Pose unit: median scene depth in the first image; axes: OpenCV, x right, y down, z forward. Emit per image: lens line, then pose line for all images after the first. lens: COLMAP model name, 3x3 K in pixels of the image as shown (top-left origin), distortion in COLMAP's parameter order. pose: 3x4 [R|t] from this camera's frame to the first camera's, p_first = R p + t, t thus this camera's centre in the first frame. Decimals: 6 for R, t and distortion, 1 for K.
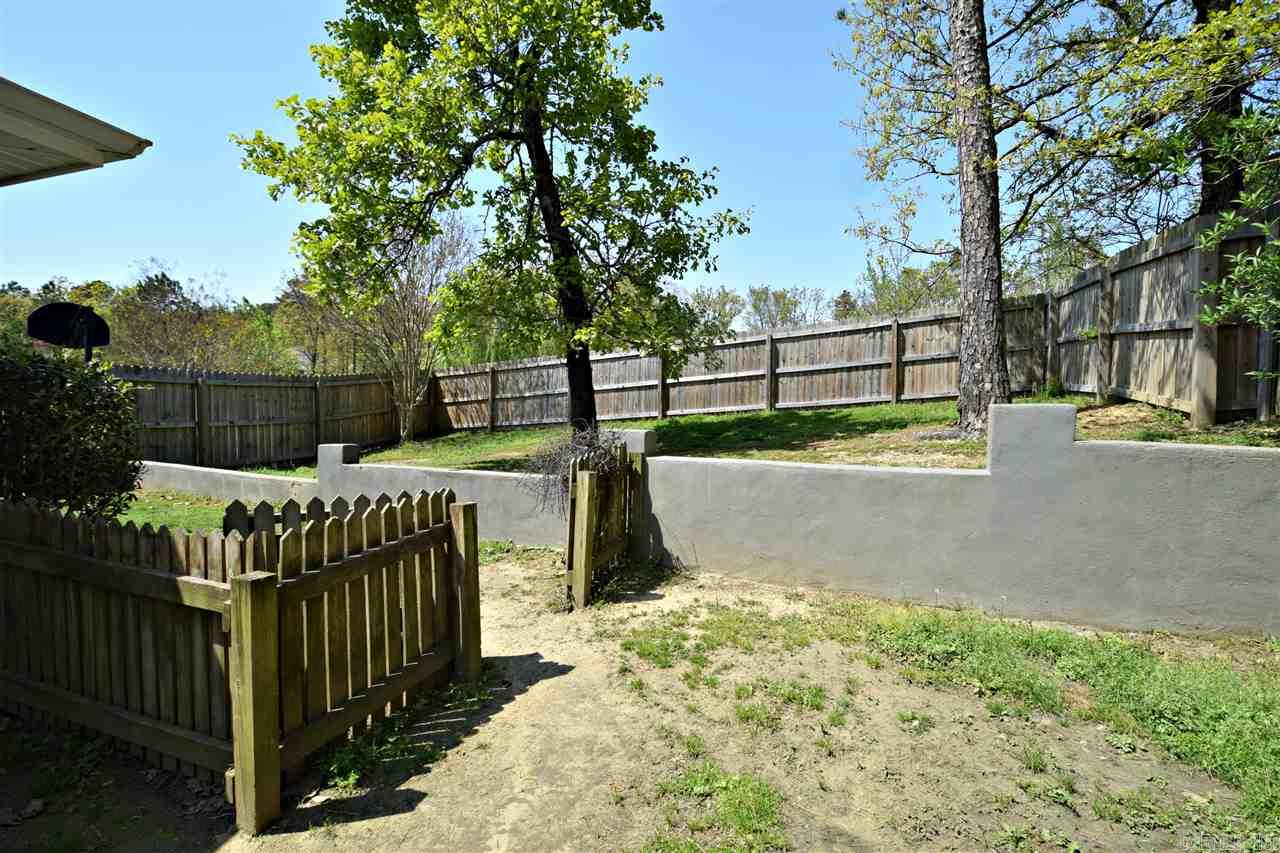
lens RADIAL K [[567.0, 0, 637.7], [0, 567.0, 433.1], [0, 0, 1]] dist [0.017924, -0.021646]
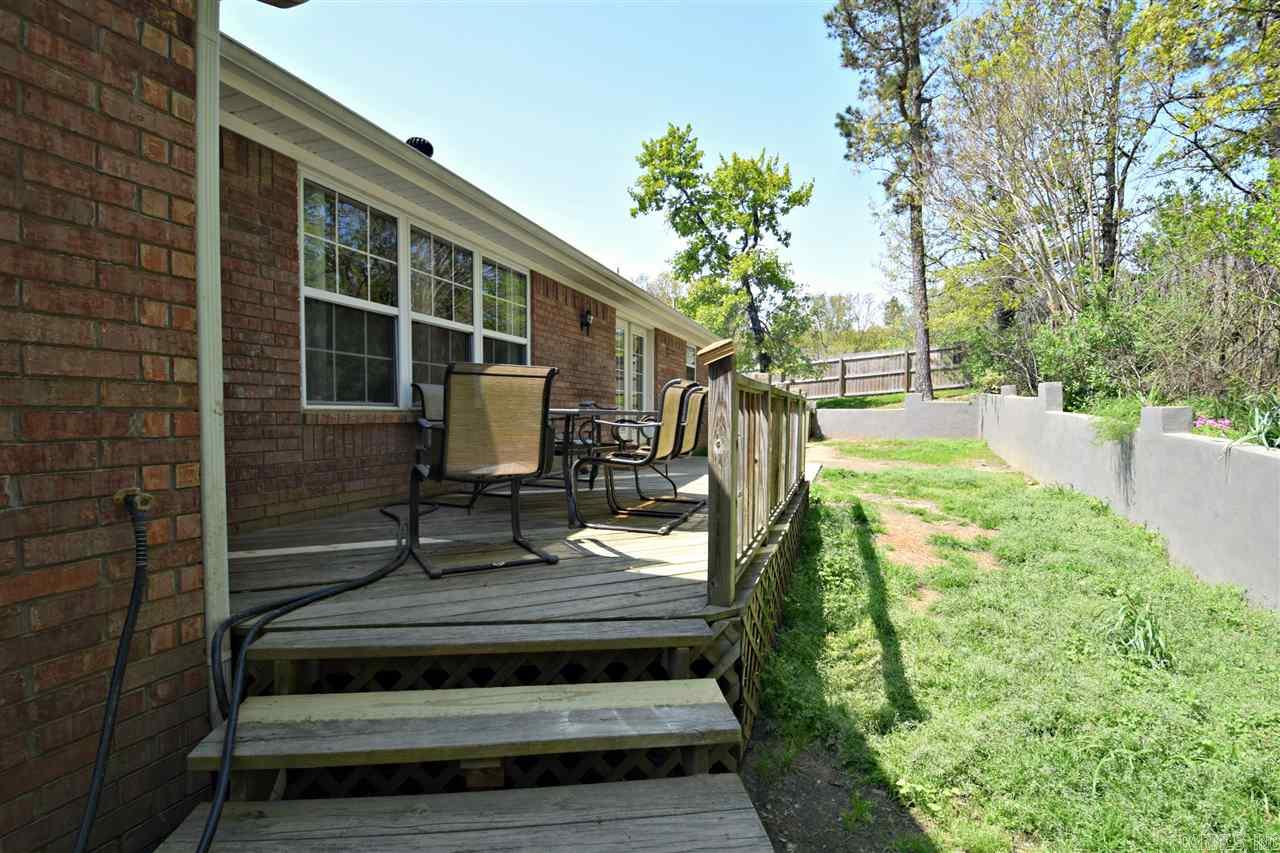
lens RADIAL K [[539.9, 0, 640.0], [0, 539.9, 426.5], [0, 0, 1]] dist [-0.000177, -0.017795]
pose [[0.995099, -0.005881, -0.098706, -0.299154], [0.006552, 0.999958, 0.006478, 0.048354], [0.098664, -0.007093, 0.995096, -0.998622]]
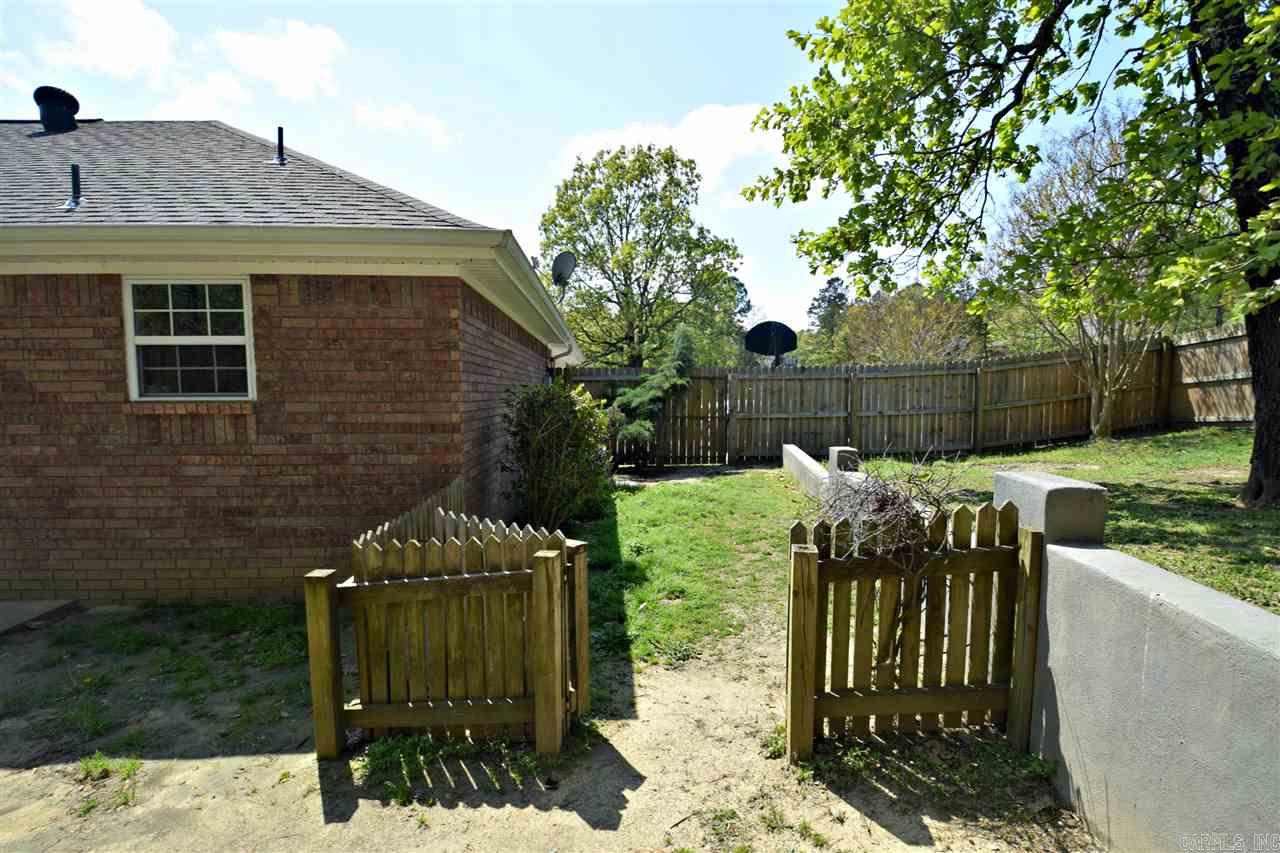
lens RADIAL K [[567.0, 0, 637.7], [0, 567.0, 433.1], [0, 0, 1]] dist [0.017924, -0.021646]
pose [[0.322648, 0.054955, -0.944922, 0.133473], [-0.015901, 0.998487, 0.052641, -0.026222], [0.946385, -0.001959, 0.323034, 0.206548]]
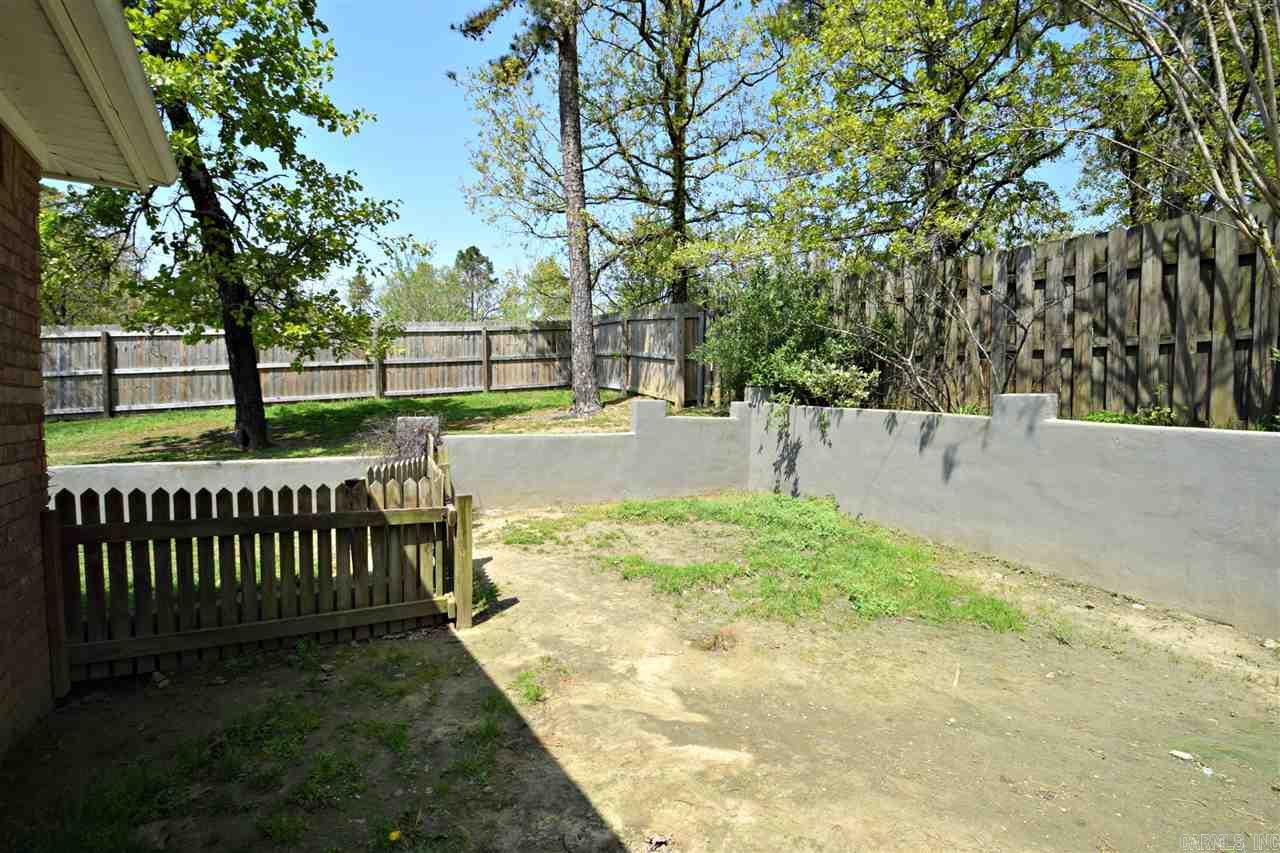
lens RADIAL K [[575.3, 0, 645.1], [0, 575.3, 430.6], [0, 0, 1]] dist [0.018316, -0.022104]
pose [[0.662797, -0.041463, 0.747651, -0.285853], [0.023351, 0.999125, 0.034709, -0.003834], [-0.748435, -0.005546, 0.663185, -0.127783]]
